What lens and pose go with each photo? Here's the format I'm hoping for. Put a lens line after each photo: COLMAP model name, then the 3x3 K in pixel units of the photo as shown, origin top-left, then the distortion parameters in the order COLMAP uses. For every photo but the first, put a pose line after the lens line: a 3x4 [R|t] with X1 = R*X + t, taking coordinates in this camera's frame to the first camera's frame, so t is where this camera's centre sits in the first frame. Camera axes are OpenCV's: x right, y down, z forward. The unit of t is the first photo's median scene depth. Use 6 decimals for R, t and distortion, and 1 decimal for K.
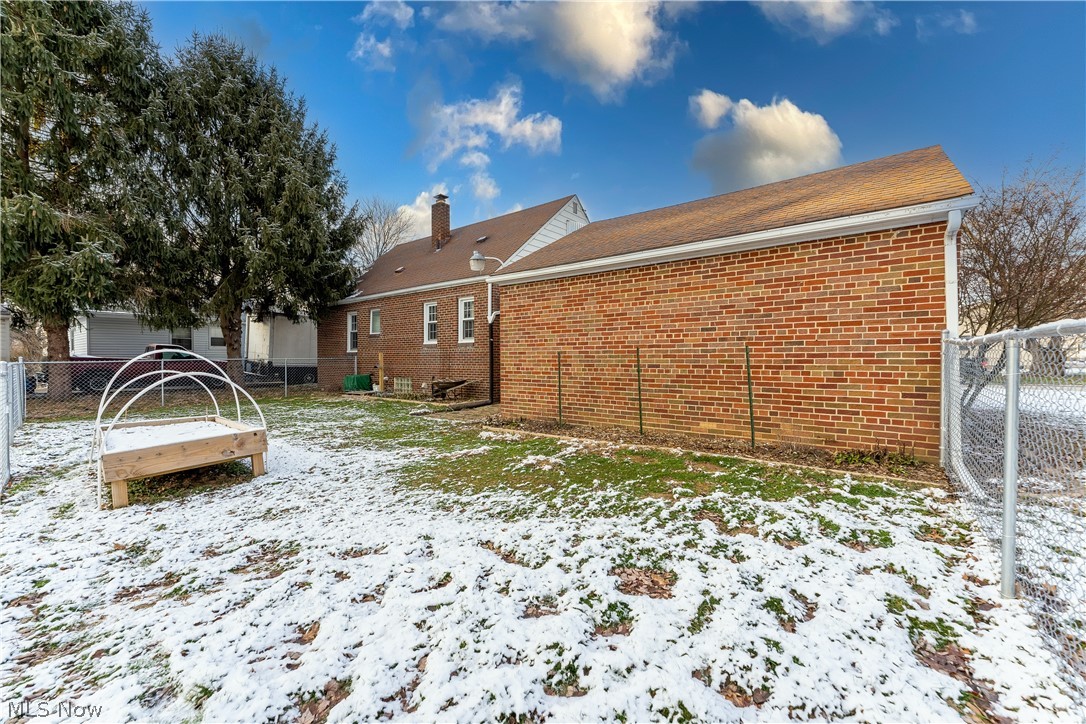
lens RADIAL K [[419.7, 0, 543.0], [0, 419.7, 362.0], [0, 0, 1]] dist [-0.000348, -0.000039]
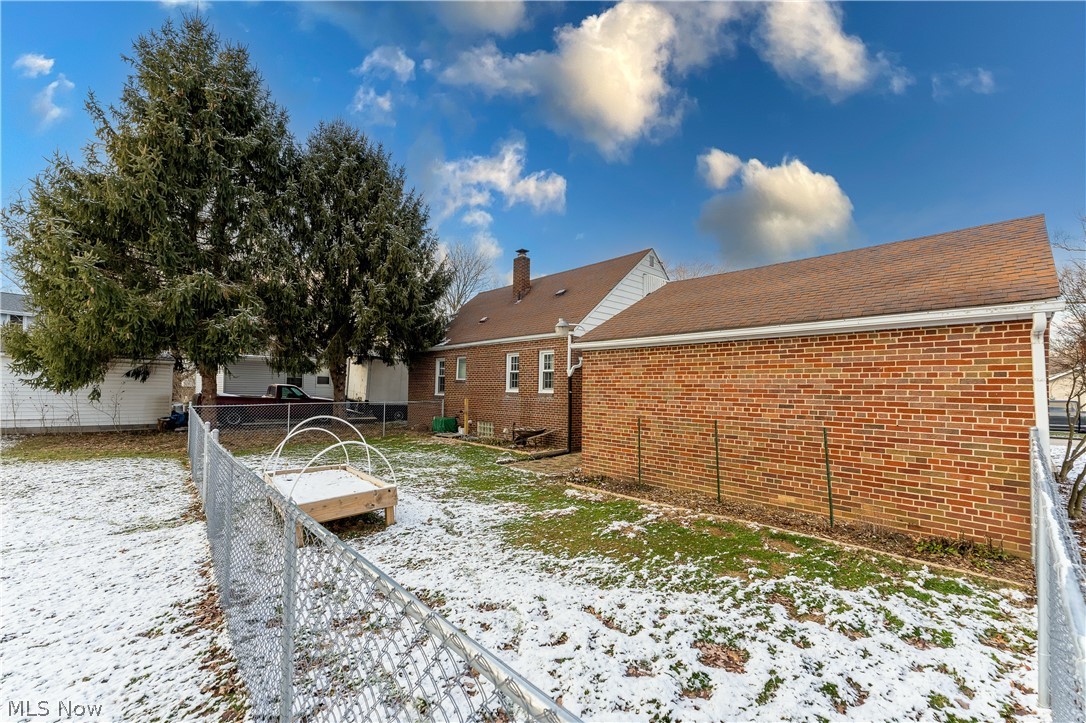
lens RADIAL K [[448.4, 0, 538.6], [0, 448.4, 359.3], [0, 0, 1]] dist [0.000535, -0.000296]
pose [[0.988283, 0.010896, -0.152244, -0.058838], [-0.017053, 0.999086, -0.039195, -0.171286], [0.151678, 0.041332, 0.987565, -0.251104]]
